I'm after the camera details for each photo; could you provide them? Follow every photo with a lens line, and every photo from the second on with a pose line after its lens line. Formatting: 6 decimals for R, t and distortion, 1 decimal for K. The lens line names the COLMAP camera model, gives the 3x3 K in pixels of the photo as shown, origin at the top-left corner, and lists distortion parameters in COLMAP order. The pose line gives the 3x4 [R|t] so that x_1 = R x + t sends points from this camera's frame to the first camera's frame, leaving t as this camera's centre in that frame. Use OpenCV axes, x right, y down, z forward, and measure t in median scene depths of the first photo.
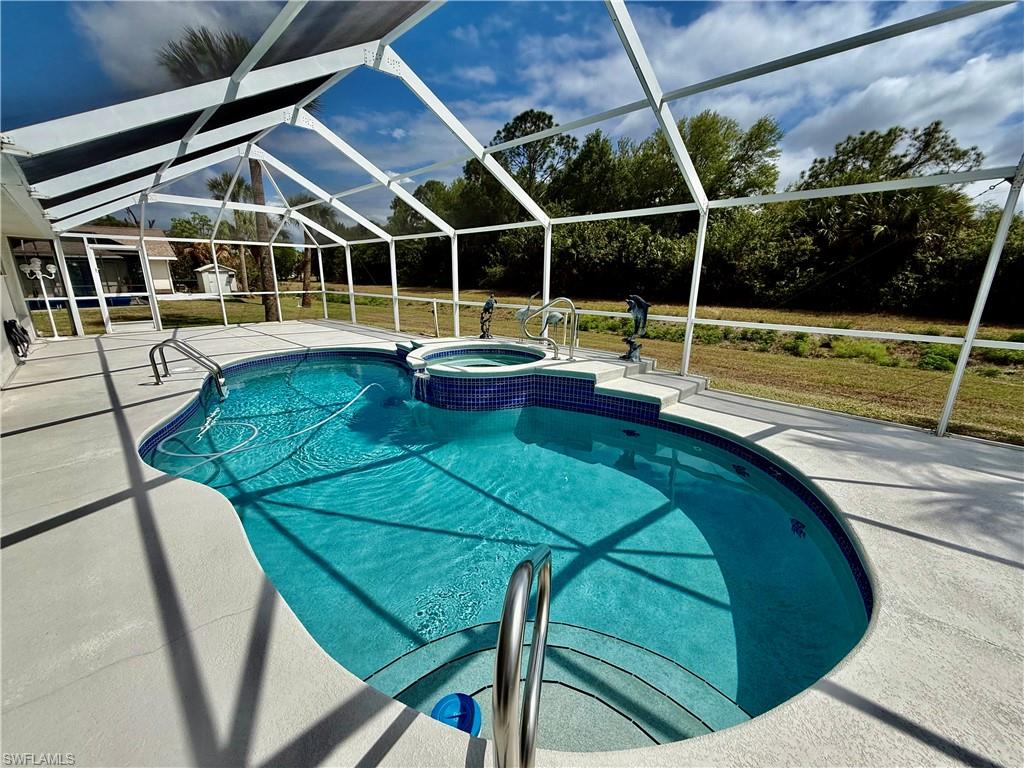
lens RADIAL K [[409.5, 0, 509.3], [0, 409.5, 383.2], [0, 0, 1]] dist [0.000014, 0.000160]
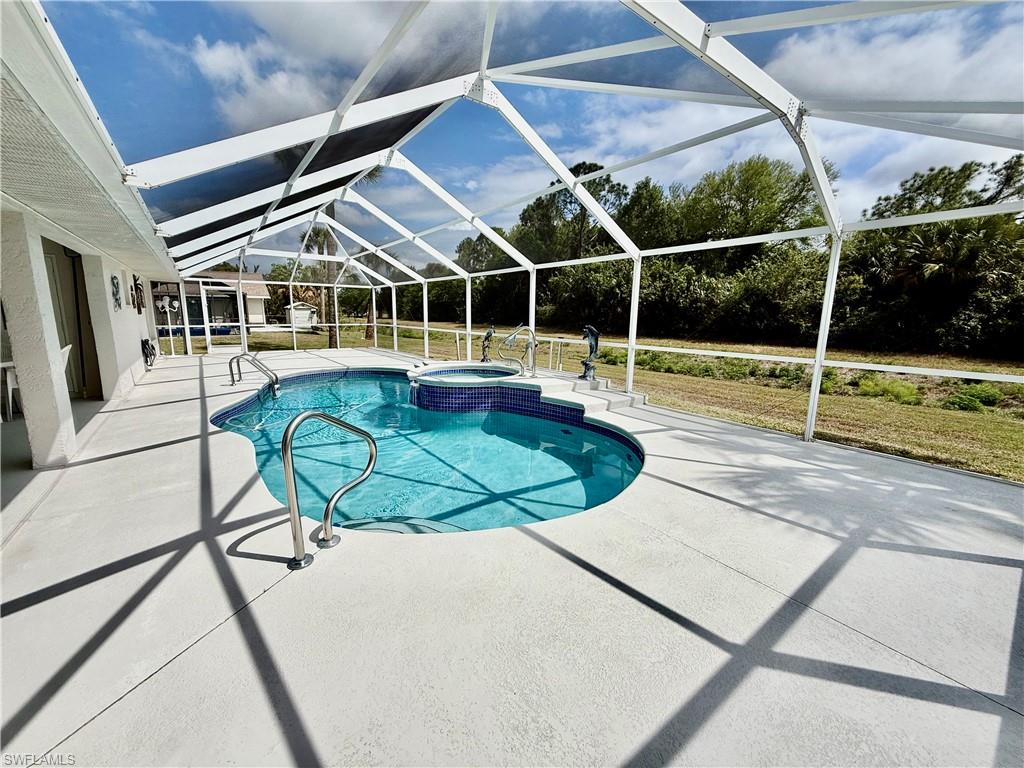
lens RADIAL K [[409.5, 0, 509.3], [0, 409.5, 383.2], [0, 0, 1]] dist [0.000014, 0.000160]
pose [[0.988702, 0.031049, -0.146645, 0.069833], [-0.044156, 0.995230, -0.086986, 0.019551], [0.143244, 0.092478, 0.985357, -0.059118]]
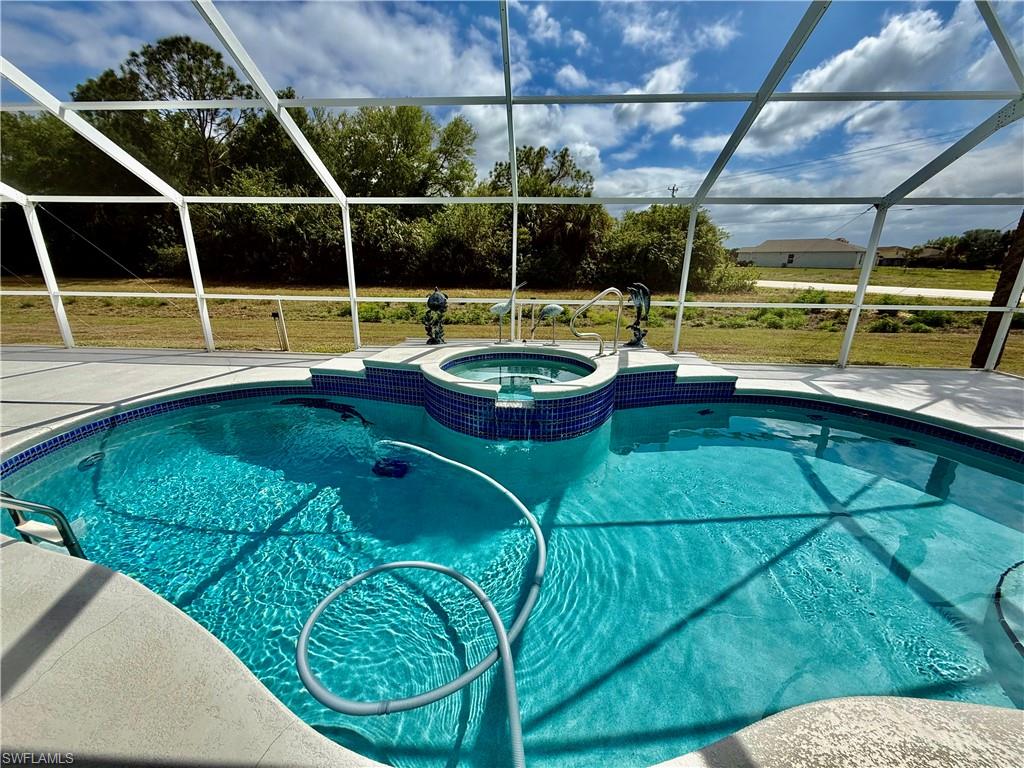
lens RADIAL K [[409.5, 0, 509.3], [0, 409.5, 383.2], [0, 0, 1]] dist [0.000014, 0.000160]
pose [[0.755358, -0.186023, 0.628355, -0.171285], [0.162303, 0.982095, 0.095639, -0.032359], [-0.634896, 0.029743, 0.772025, 0.114450]]
